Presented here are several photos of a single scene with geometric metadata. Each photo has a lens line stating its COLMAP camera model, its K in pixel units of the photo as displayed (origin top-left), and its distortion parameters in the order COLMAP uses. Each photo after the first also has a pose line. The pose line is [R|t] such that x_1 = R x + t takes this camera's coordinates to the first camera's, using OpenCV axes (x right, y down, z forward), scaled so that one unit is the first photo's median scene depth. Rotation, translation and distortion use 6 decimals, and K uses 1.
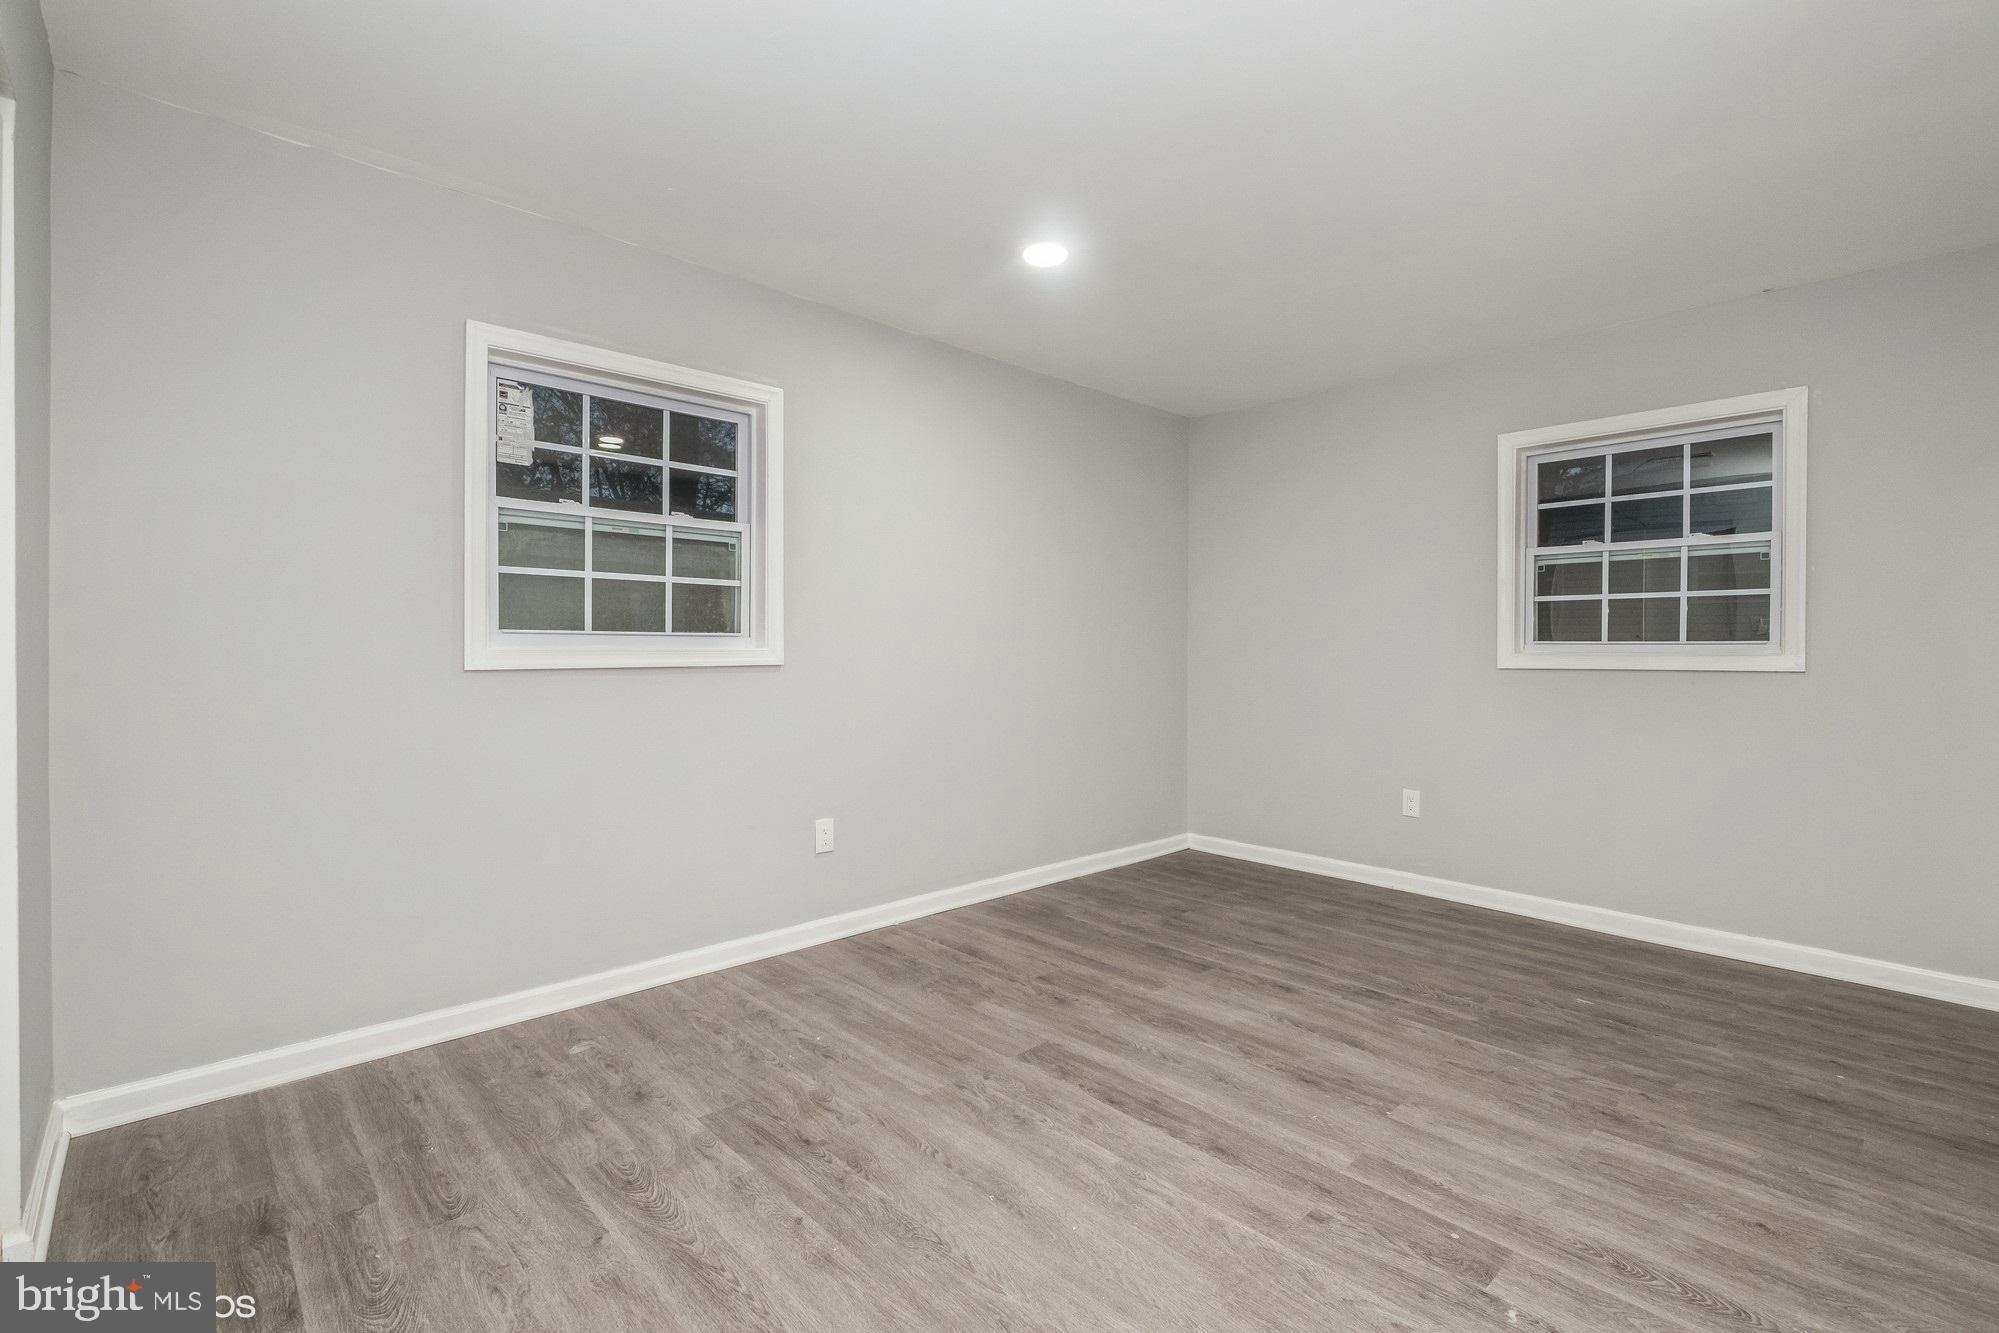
lens RADIAL K [[888.5, 0, 1017.9], [0, 888.5, 635.2], [0, 0, 1]] dist [0.009824, -0.007845]
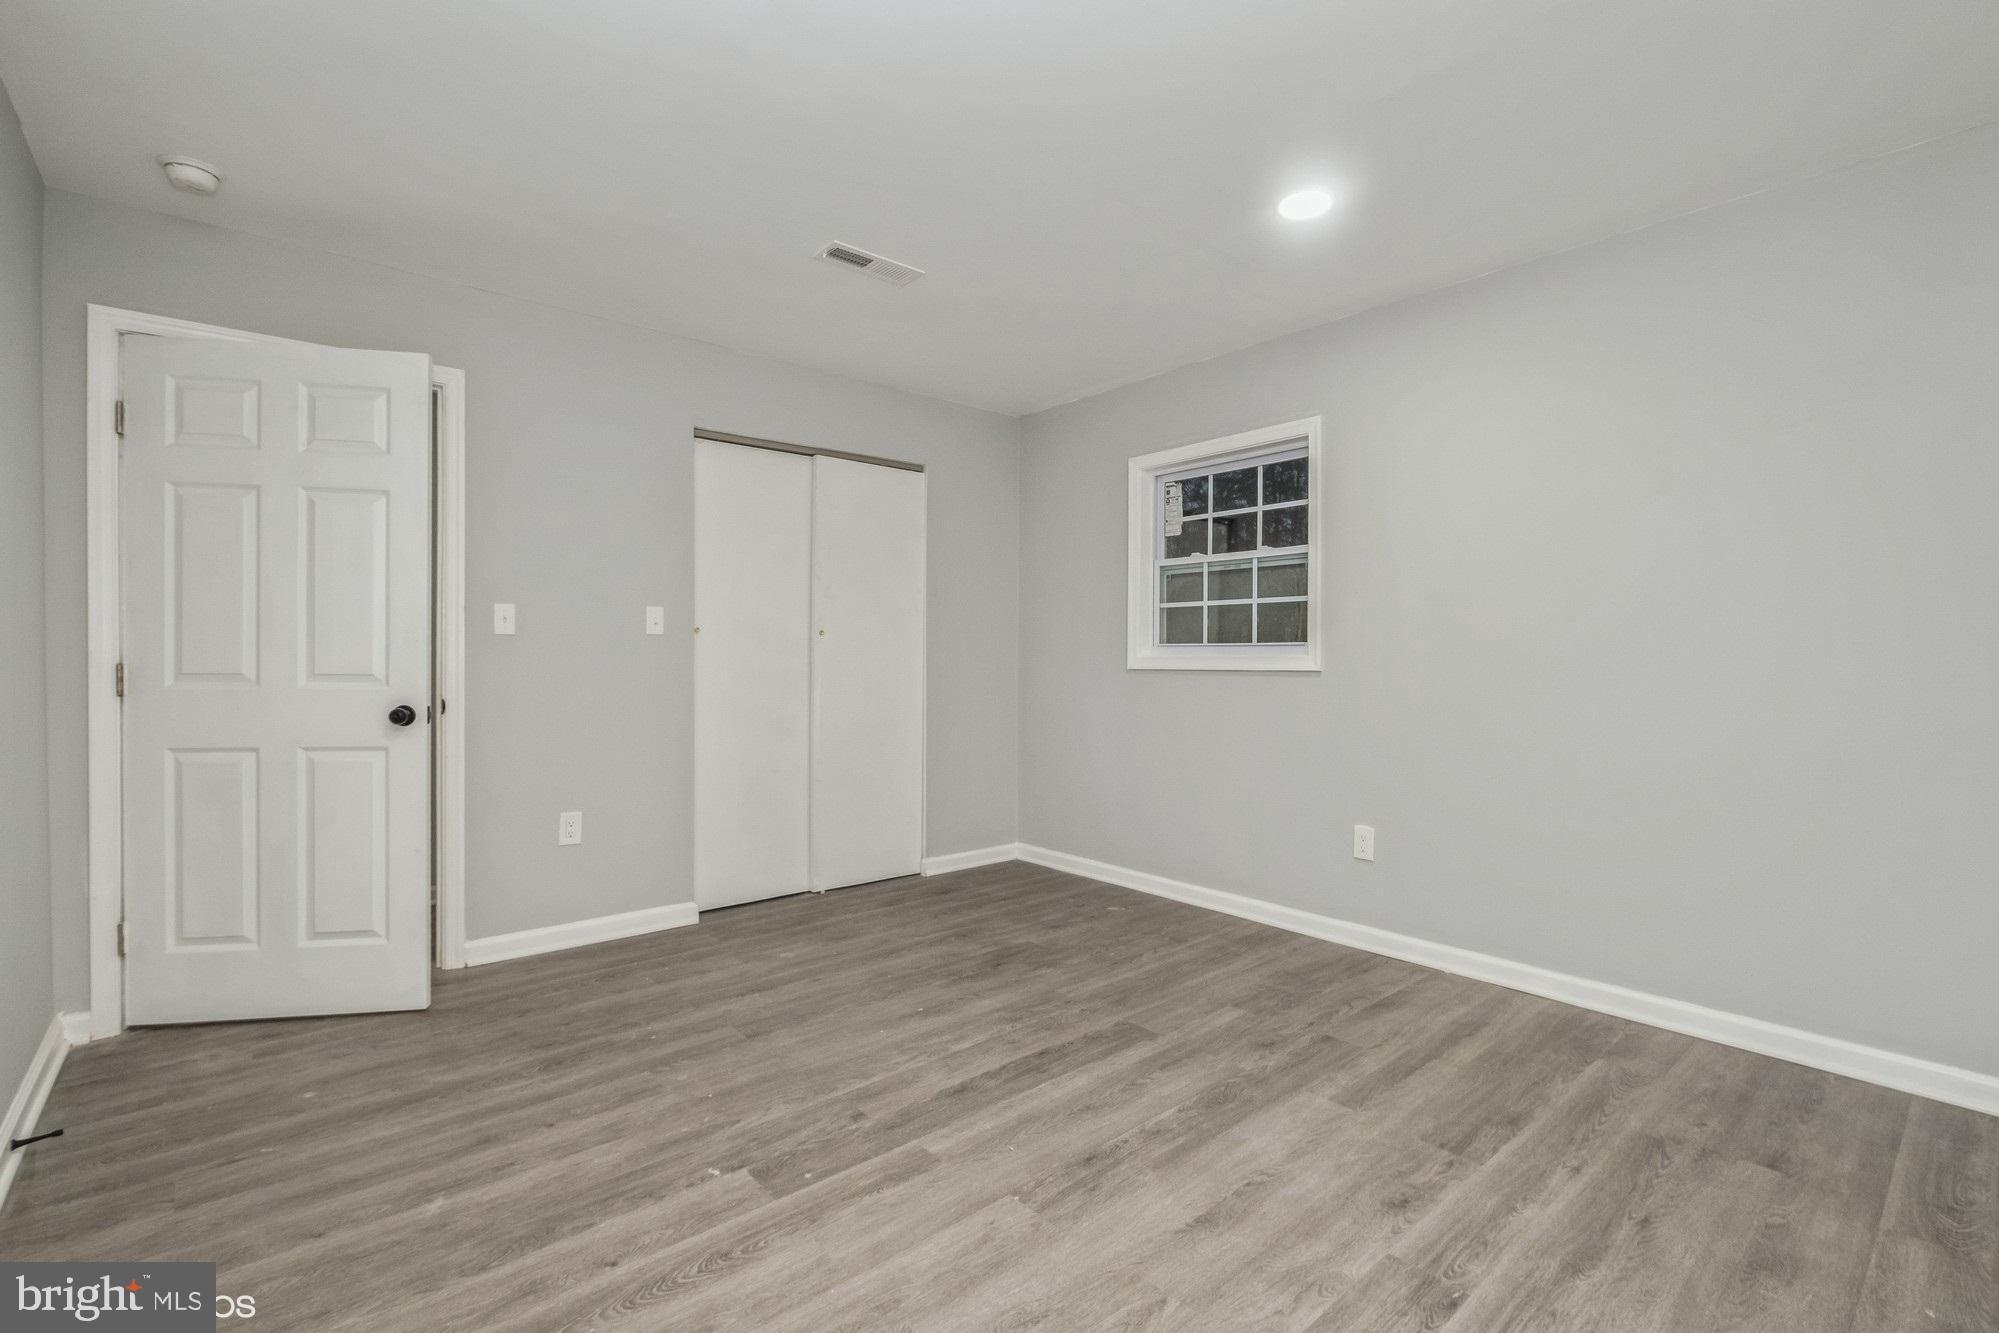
lens RADIAL K [[888.5, 0, 1017.9], [0, 888.5, 635.2], [0, 0, 1]] dist [0.009824, -0.007845]
pose [[-0.041787, -0.025420, -0.998803, 0.972762], [0.012474, 0.999585, -0.025962, 0.015981], [0.999049, -0.013544, -0.041453, 0.793766]]
